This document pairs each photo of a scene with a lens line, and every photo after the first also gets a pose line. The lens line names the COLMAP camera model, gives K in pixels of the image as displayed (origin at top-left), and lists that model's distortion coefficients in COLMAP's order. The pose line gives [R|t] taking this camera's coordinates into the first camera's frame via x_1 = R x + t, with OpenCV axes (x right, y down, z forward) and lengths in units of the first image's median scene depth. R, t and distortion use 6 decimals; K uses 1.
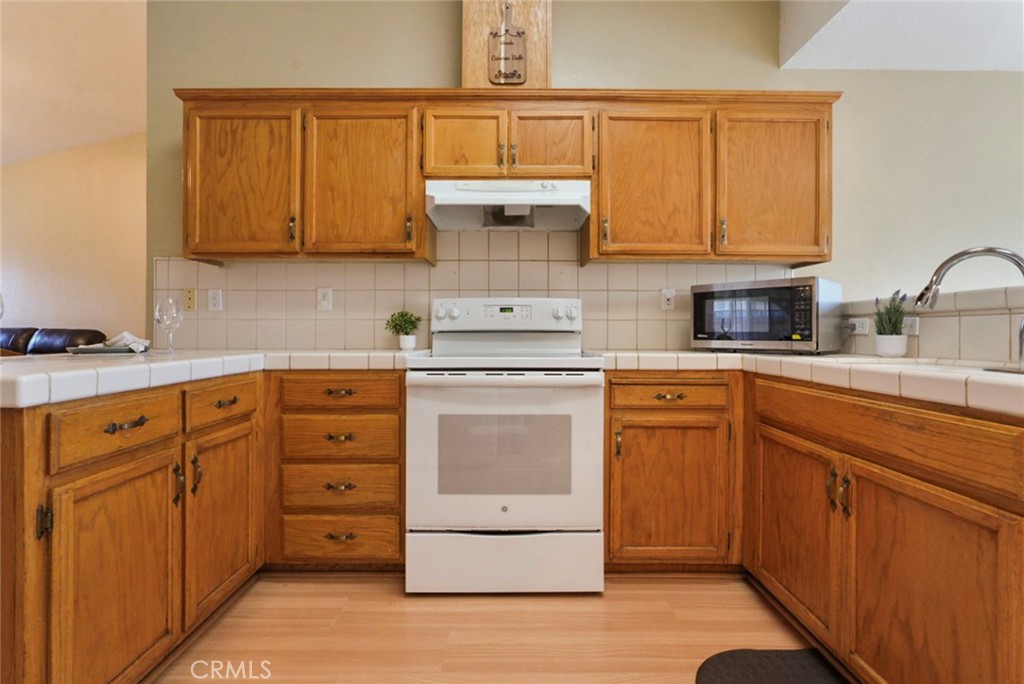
lens RADIAL K [[452.8, 0, 510.9], [0, 452.8, 332.6], [0, 0, 1]] dist [-0.020713, 0.012844]
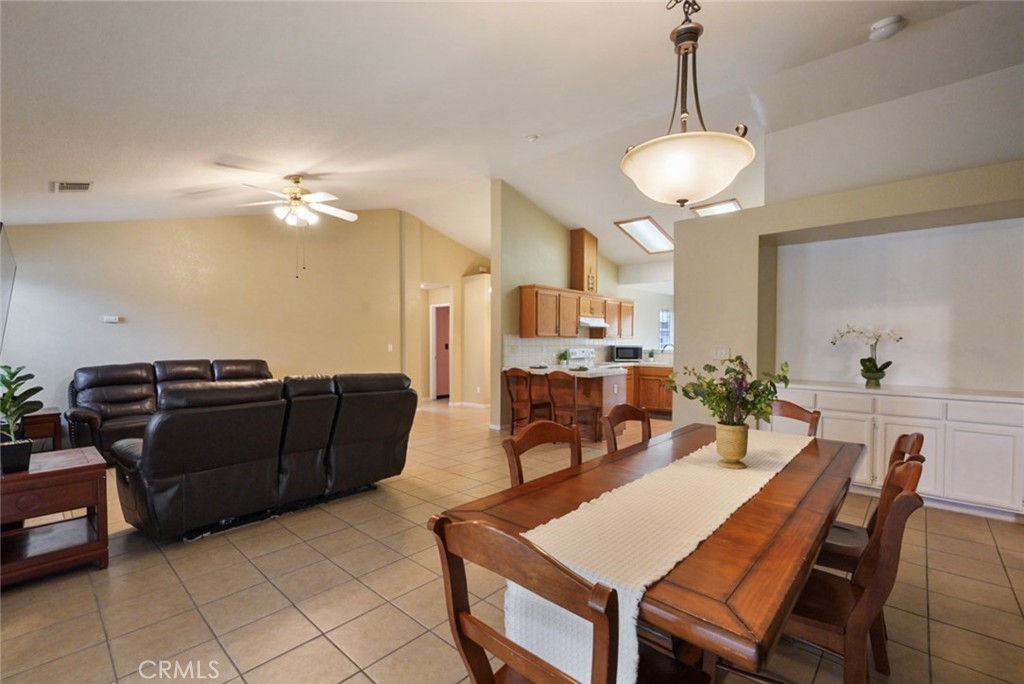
lens RADIAL K [[452.3, 0, 512.0], [0, 452.3, 342.0], [0, 0, 1]] dist [-0.021000, 0.013417]
pose [[0.678879, -0.001216, 0.734249, -3.188967], [0.001855, 0.999998, -0.000059, -0.138537], [-0.734248, 0.001402, 0.678880, -1.040043]]
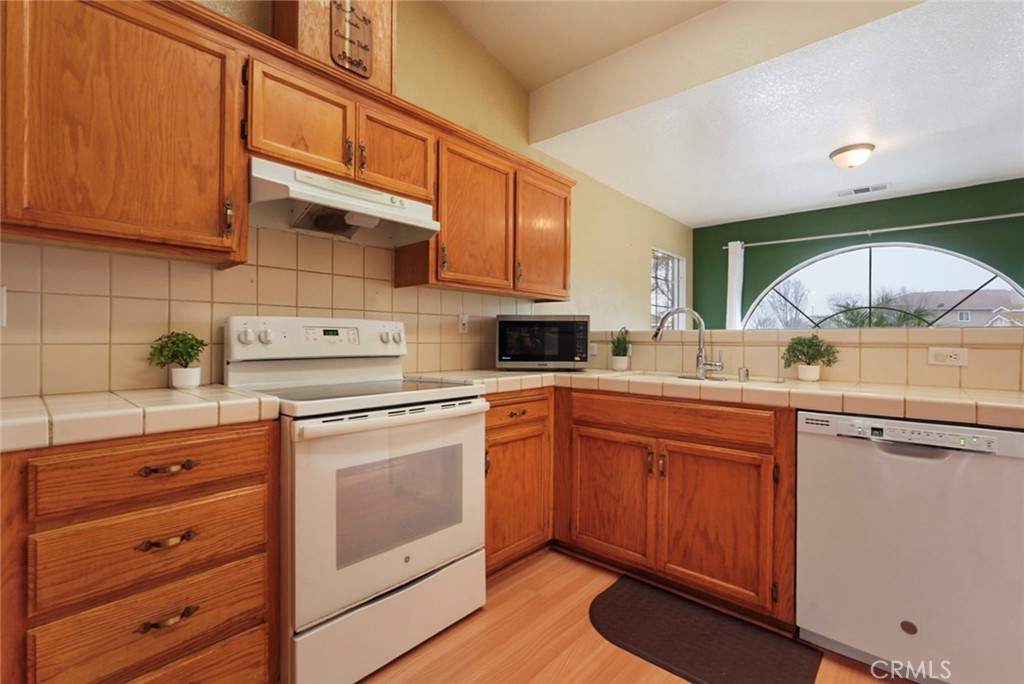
lens RADIAL K [[452.3, 0, 512.0], [0, 452.3, 342.0], [0, 0, 1]] dist [-0.021000, 0.013417]
pose [[0.673691, -0.001895, 0.739011, -0.444860], [-0.002900, 0.999982, 0.005207, -0.041486], [-0.739008, -0.005651, 0.673673, 0.196702]]
